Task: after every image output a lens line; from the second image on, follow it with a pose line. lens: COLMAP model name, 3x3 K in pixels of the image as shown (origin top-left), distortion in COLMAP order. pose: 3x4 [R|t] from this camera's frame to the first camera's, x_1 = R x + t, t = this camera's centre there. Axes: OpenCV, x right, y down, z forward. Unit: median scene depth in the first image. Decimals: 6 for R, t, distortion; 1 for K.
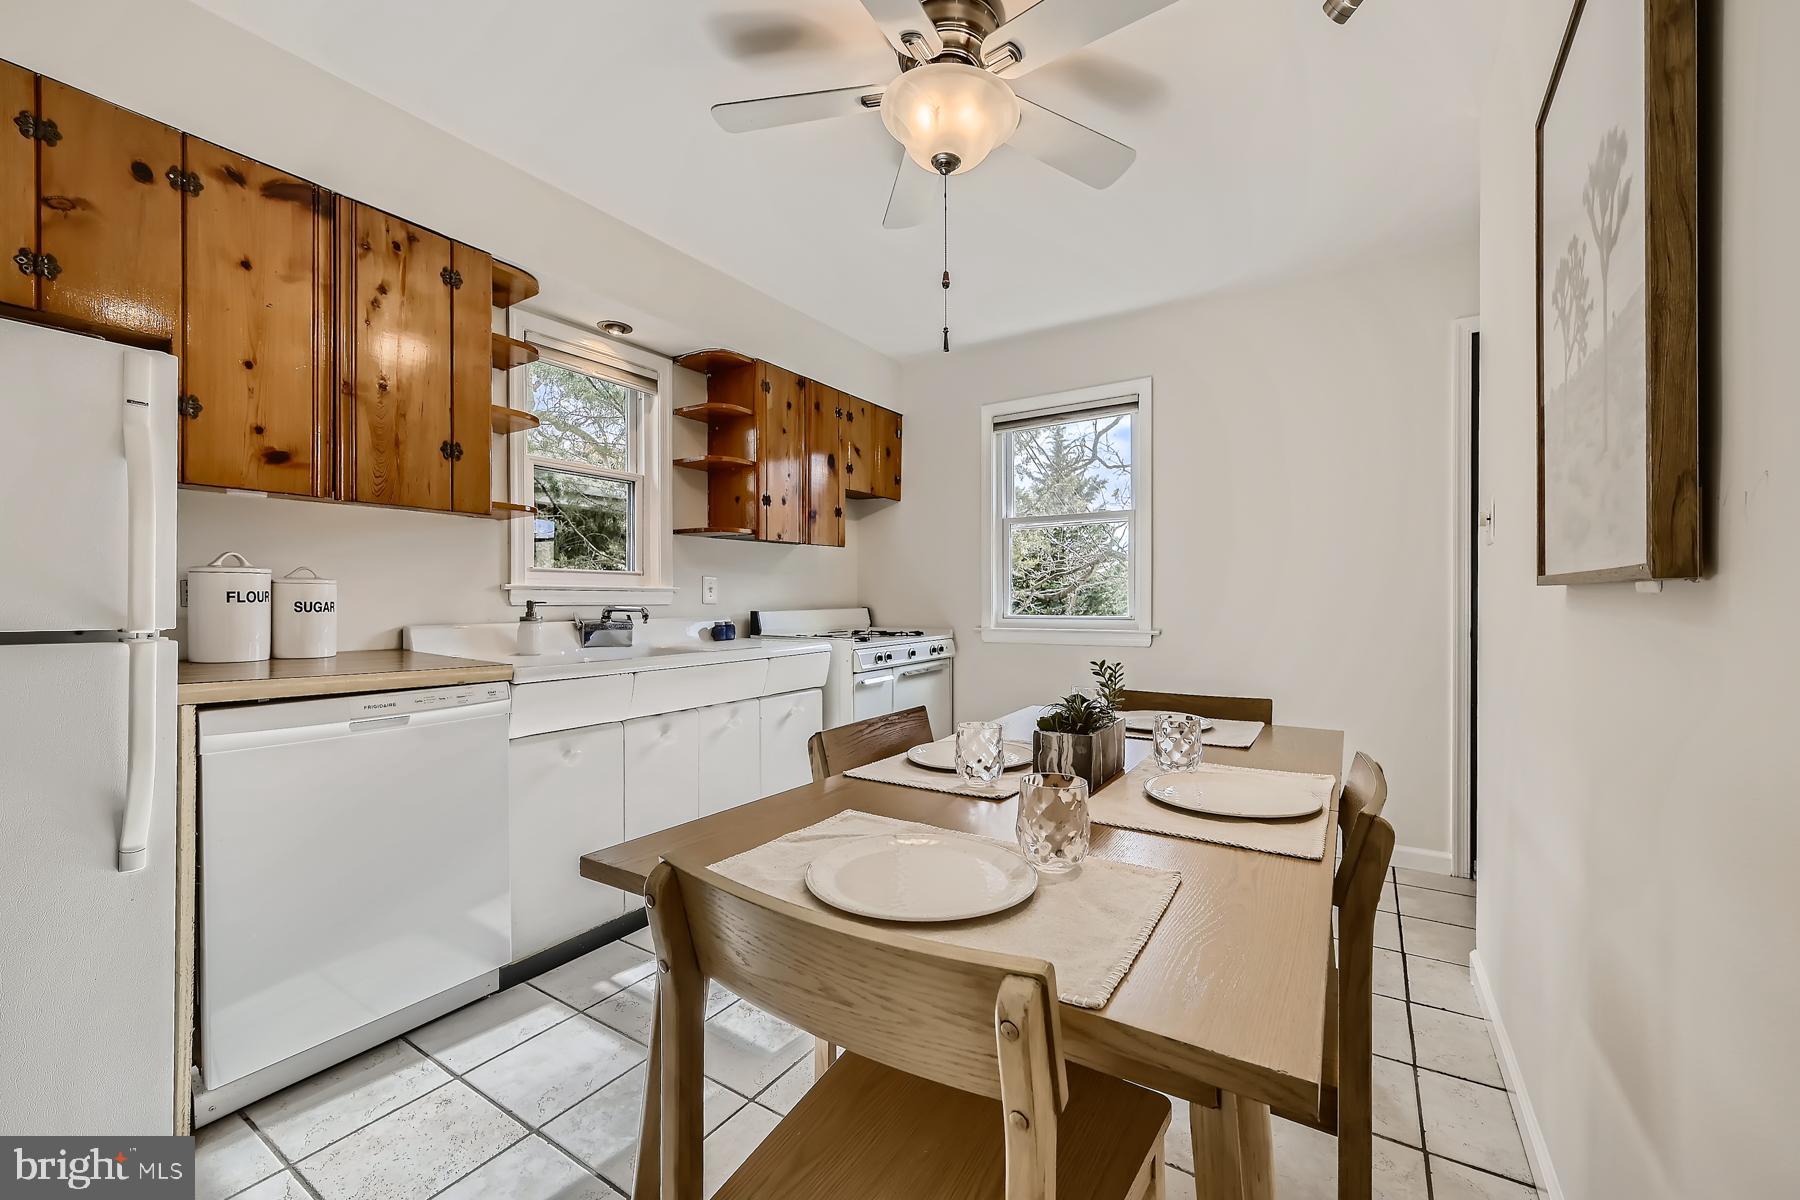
lens RADIAL K [[713.9, 0, 903.3], [0, 713.9, 605.6], [0, 0, 1]] dist [0.000111, -0.000343]
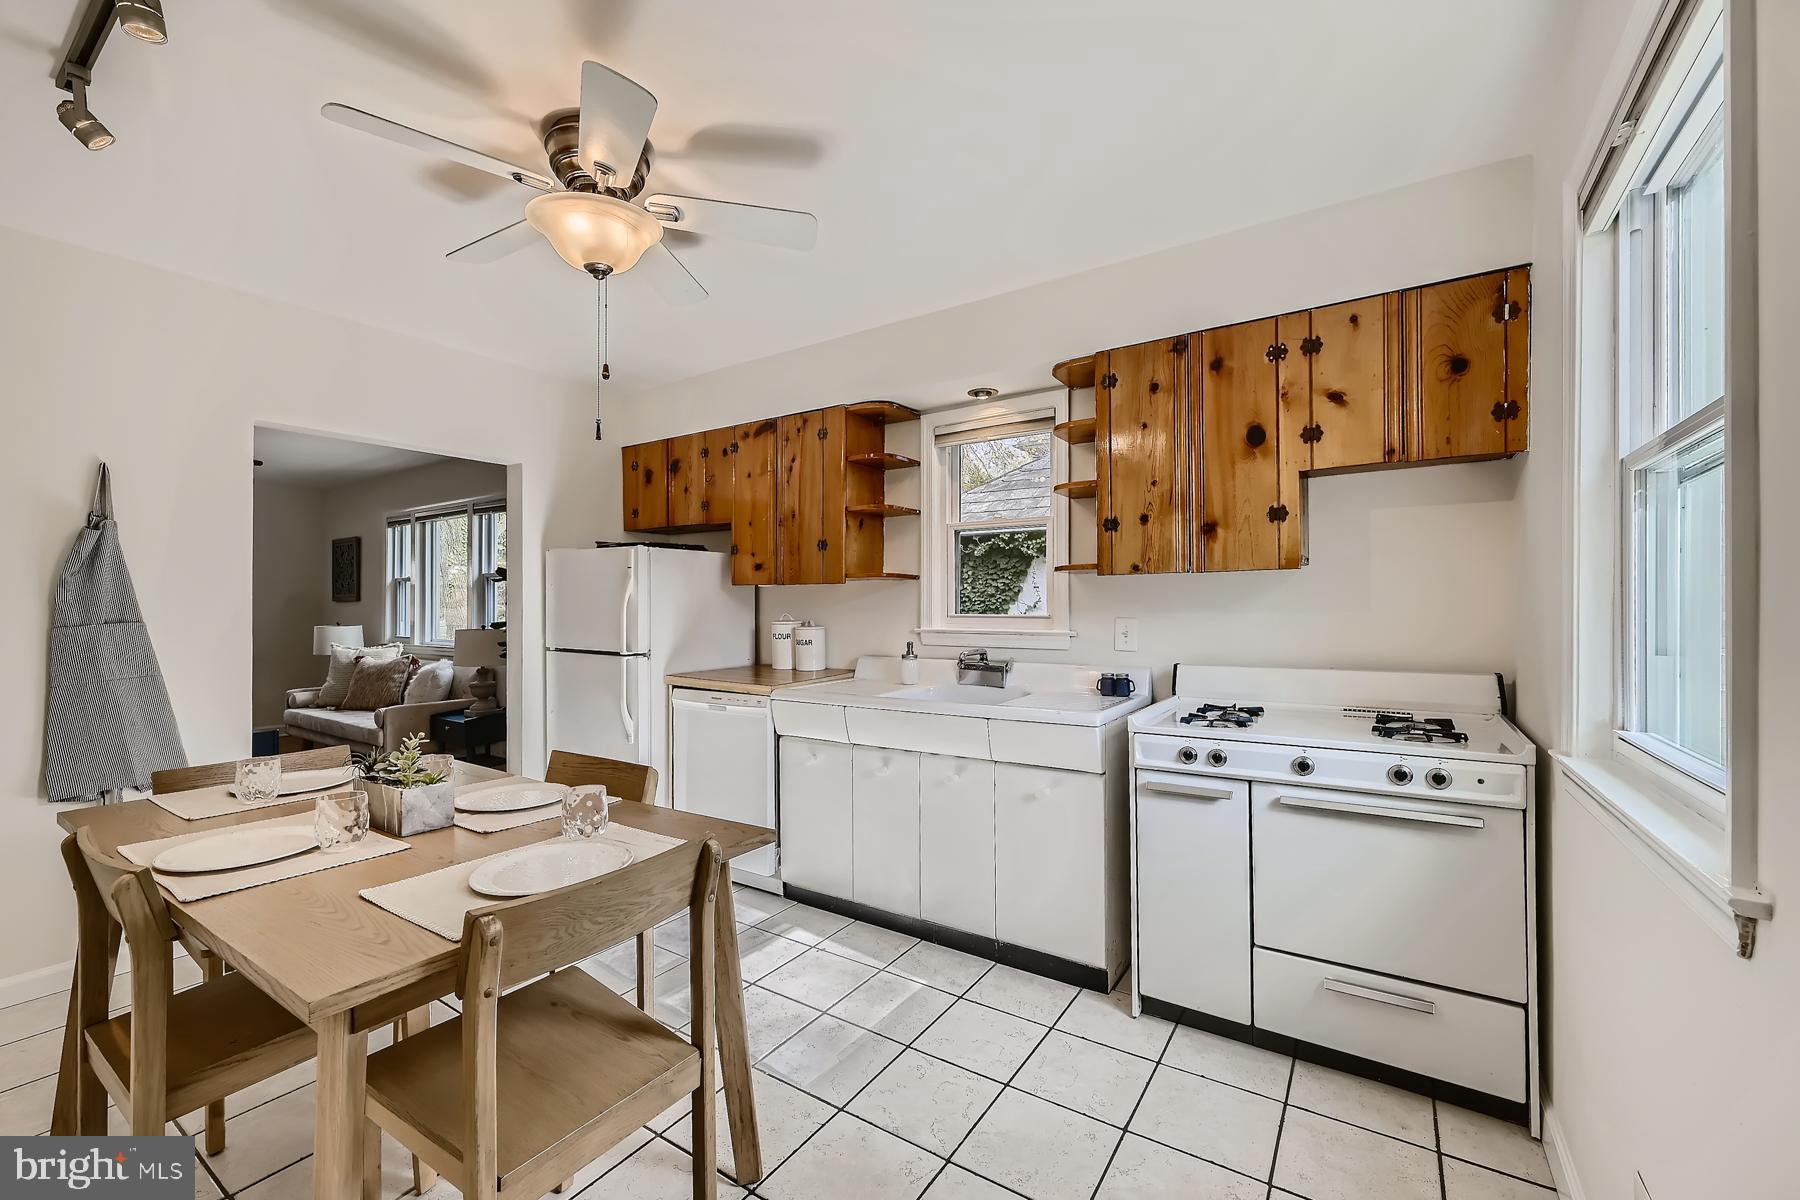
lens RADIAL K [[722.9, 0, 900.0], [0, 722.9, 600.0], [0, 0, 1]] dist [0.000144, 0.000001]
pose [[-0.013990, -0.008580, -0.999865, 0.716613], [-0.005932, 0.999946, -0.008497, -0.065062], [0.999885, 0.005813, -0.014040, 0.913984]]
